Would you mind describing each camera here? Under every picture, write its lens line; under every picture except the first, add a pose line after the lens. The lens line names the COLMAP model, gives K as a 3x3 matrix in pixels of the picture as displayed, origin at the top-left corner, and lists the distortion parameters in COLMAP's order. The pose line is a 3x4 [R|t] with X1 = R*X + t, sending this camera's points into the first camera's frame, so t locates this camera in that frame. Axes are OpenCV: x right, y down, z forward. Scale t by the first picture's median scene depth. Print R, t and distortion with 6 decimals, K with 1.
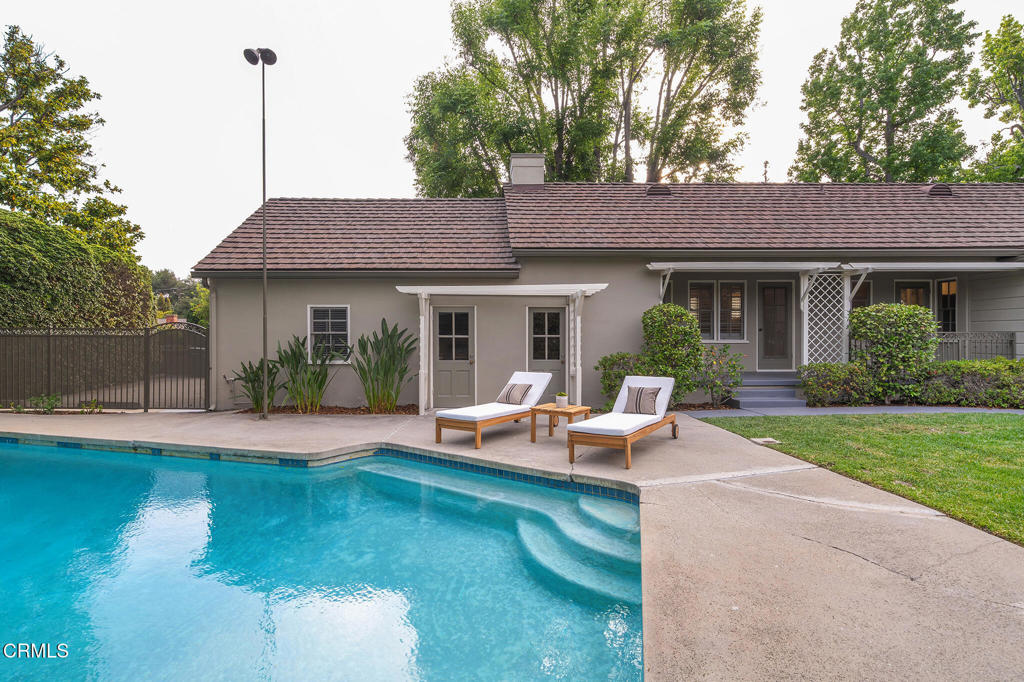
lens RADIAL K [[472.2, 0, 512.0], [0, 472.2, 341.0], [0, 0, 1]] dist [0.002644, 0.000220]
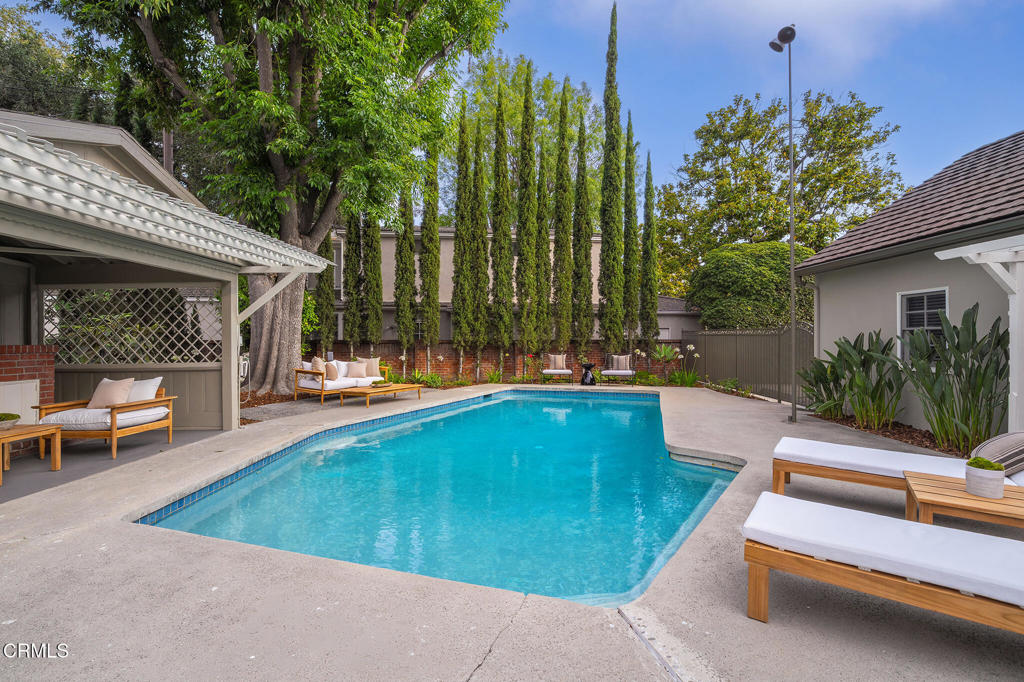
lens RADIAL K [[469.3, 0, 512.0], [0, 469.3, 341.0], [0, 0, 1]] dist [-0.001580, -0.000111]
pose [[-0.033692, 0.007072, -0.999407, 0.351690], [-0.014610, 0.999865, 0.007568, 0.005381], [0.999325, 0.014856, -0.033584, 0.399480]]
